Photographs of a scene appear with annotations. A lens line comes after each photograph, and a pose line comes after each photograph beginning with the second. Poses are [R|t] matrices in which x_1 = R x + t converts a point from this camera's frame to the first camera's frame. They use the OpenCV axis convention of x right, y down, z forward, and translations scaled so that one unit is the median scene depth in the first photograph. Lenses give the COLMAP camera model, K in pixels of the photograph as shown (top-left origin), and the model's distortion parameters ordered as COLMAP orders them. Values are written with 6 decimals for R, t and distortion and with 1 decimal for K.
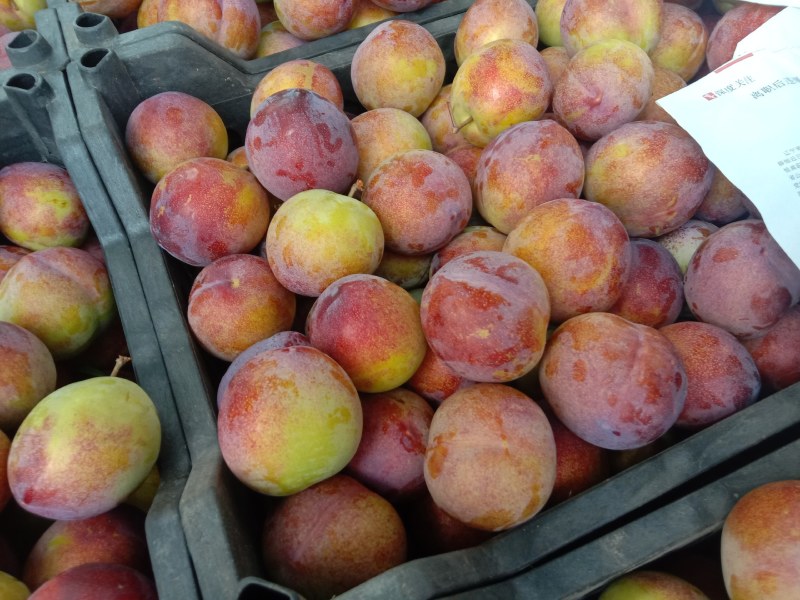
lens RADIAL K [[590.0, 0, 400.0], [0, 590.0, 300.0], [0, 0, 1]] dist [0.085723, -0.223649]
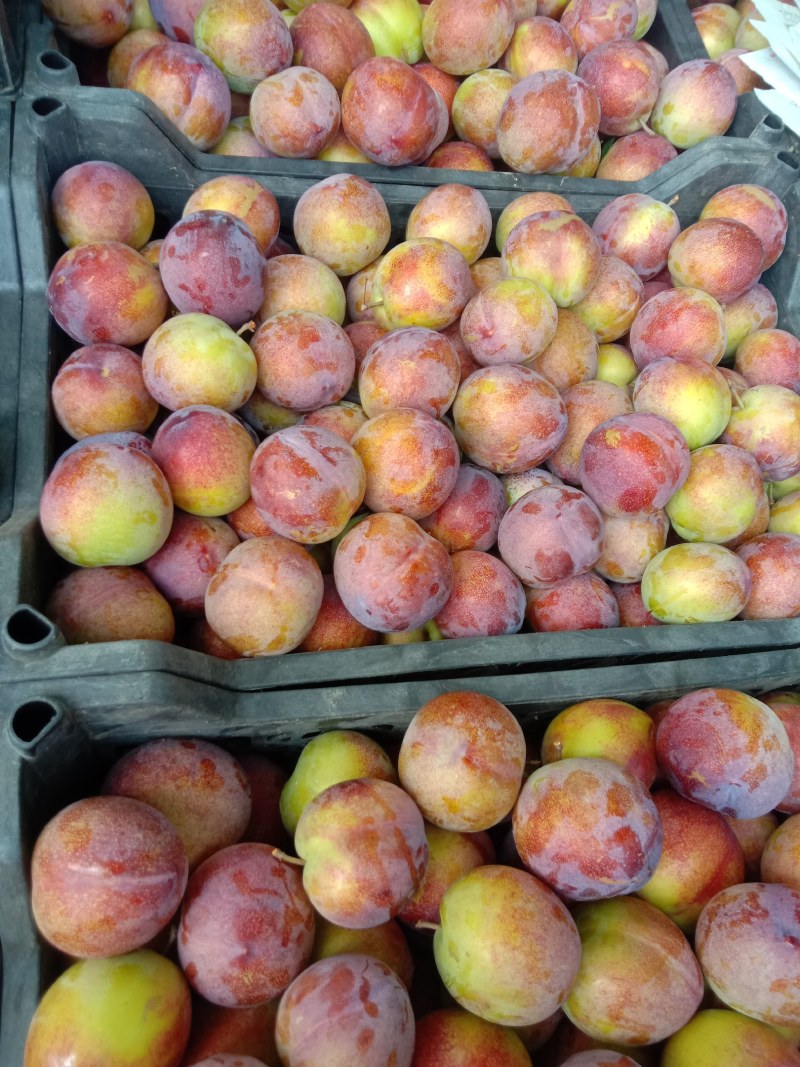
lens RADIAL K [[786.9, 0, 400.0], [0, 786.9, 533.5], [0, 0, 1]] dist [0.085723, -0.223649]
pose [[0.934422, 0.346350, 0.083055, 0.193837], [-0.352801, 0.932062, 0.082413, -0.062518], [-0.048868, -0.106310, 0.993131, -0.457466]]
